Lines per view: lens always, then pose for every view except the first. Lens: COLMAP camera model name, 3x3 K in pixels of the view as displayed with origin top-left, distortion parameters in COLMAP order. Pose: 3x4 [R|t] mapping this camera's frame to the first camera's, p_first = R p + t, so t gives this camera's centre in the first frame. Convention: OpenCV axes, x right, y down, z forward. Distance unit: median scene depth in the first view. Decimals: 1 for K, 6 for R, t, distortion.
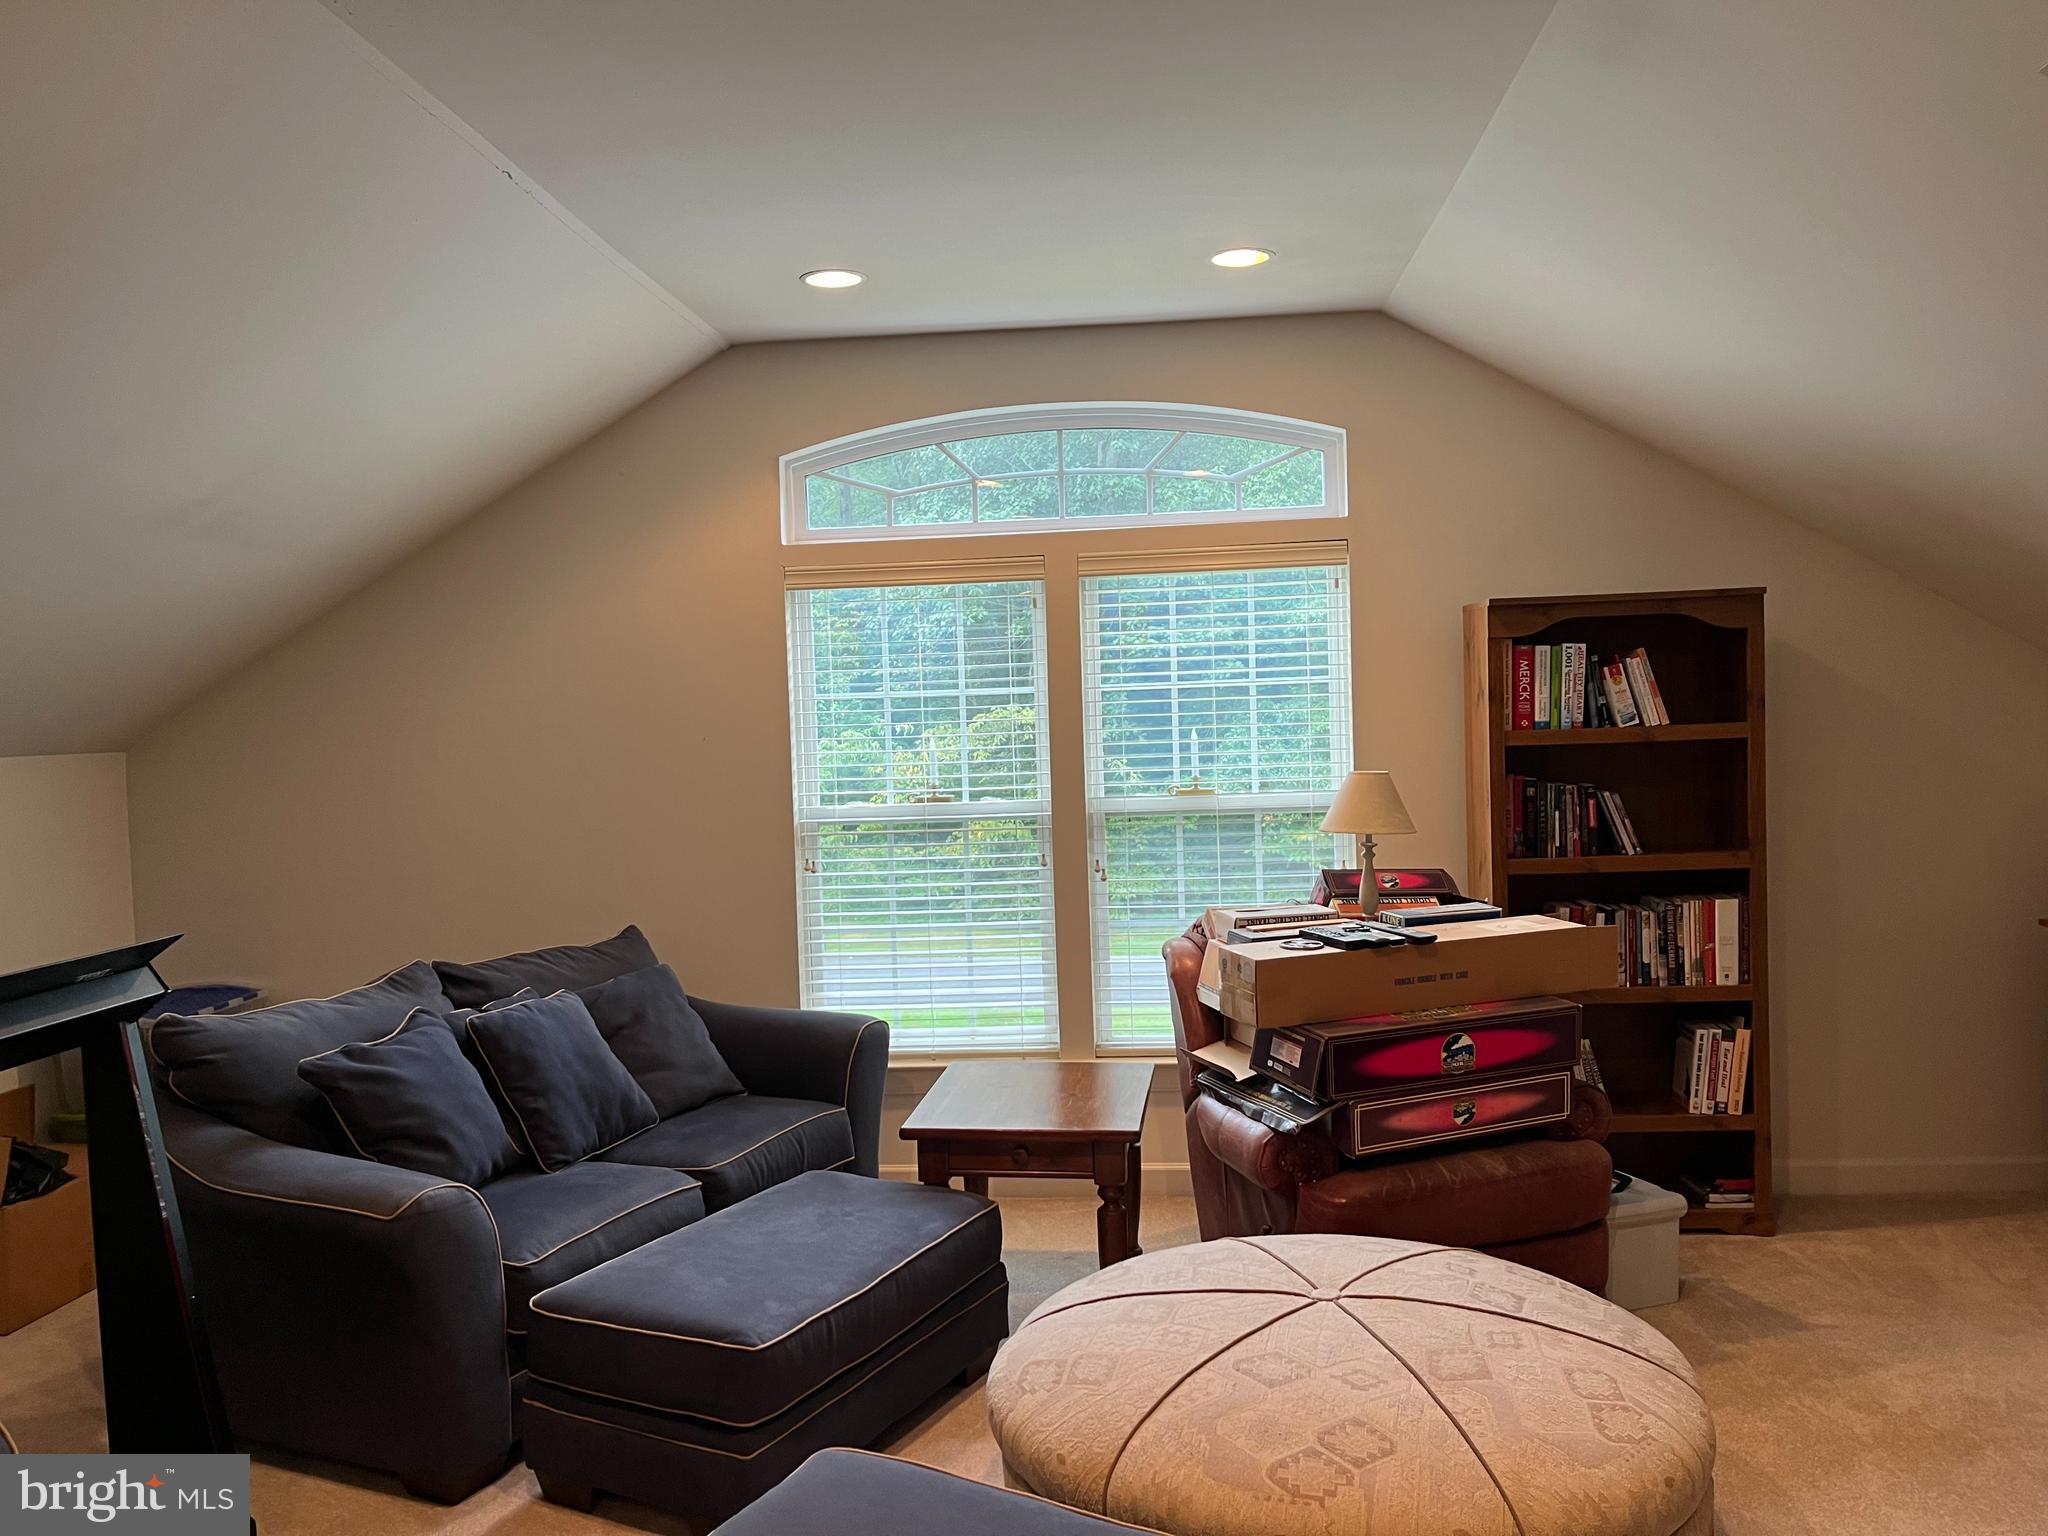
lens RADIAL K [[1567.8, 0, 1028.0], [0, 1567.8, 785.9], [0, 0, 1]] dist [0.047697, -0.008426]
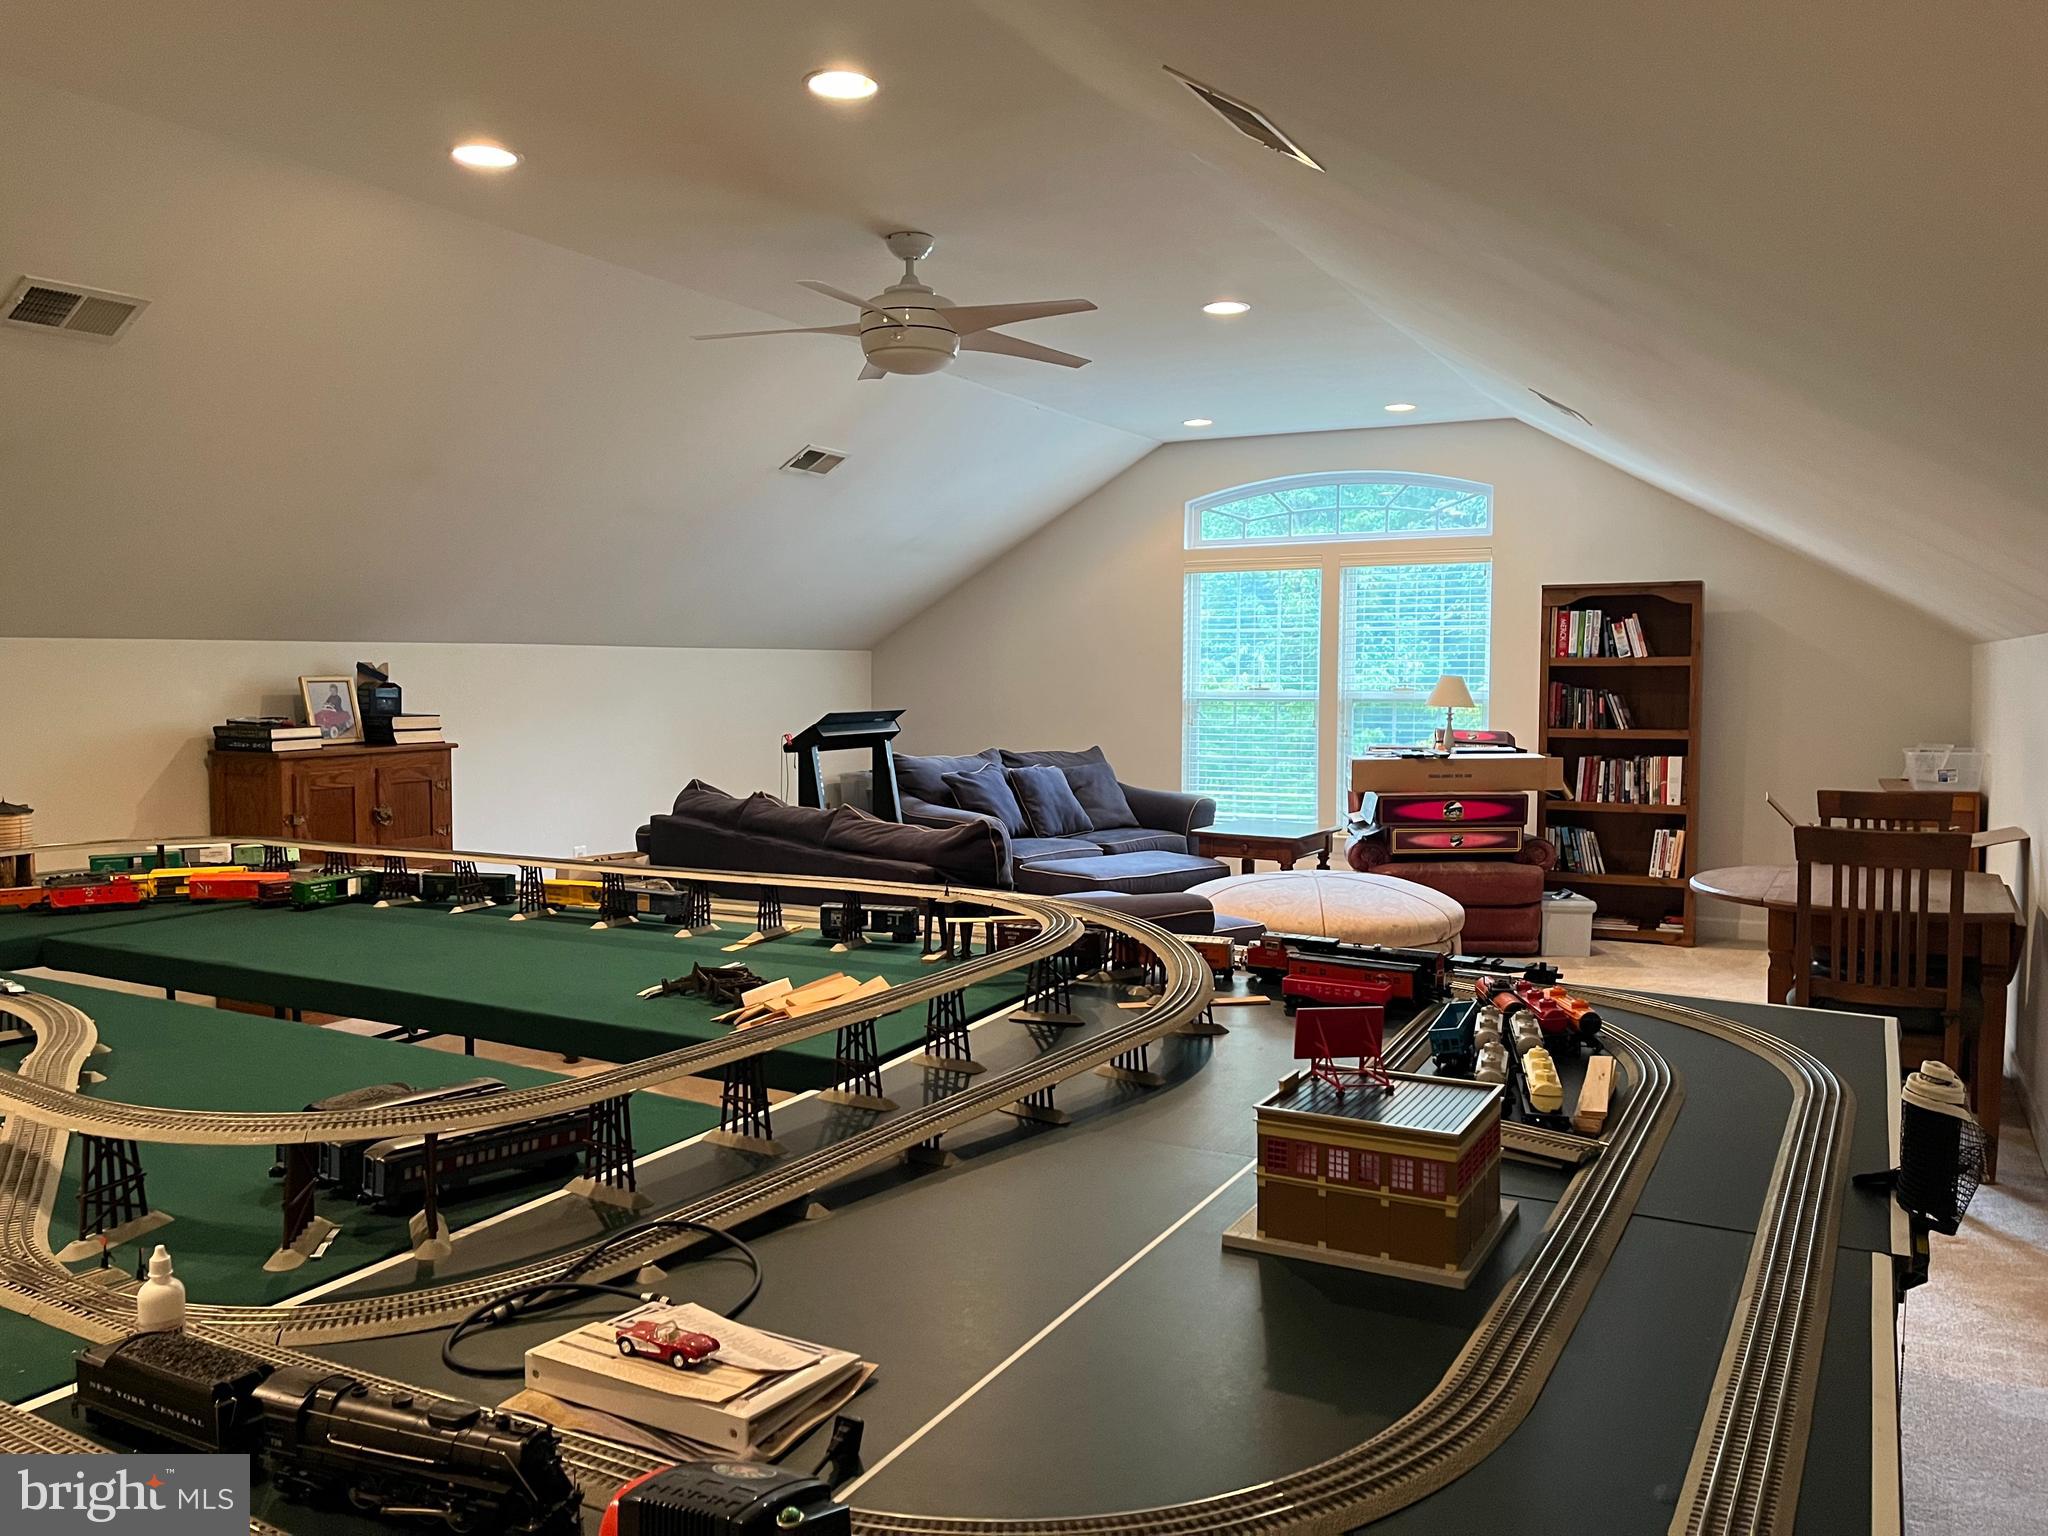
lens RADIAL K [[1567.8, 0, 1021.9], [0, 1567.8, 763.9], [0, 0, 1]] dist [0.047697, -0.008426]
pose [[0.925688, 0.056995, -0.373970, 0.425476], [-0.047983, 0.998290, 0.033373, 0.055633], [0.375233, -0.012949, 0.926840, -0.910979]]
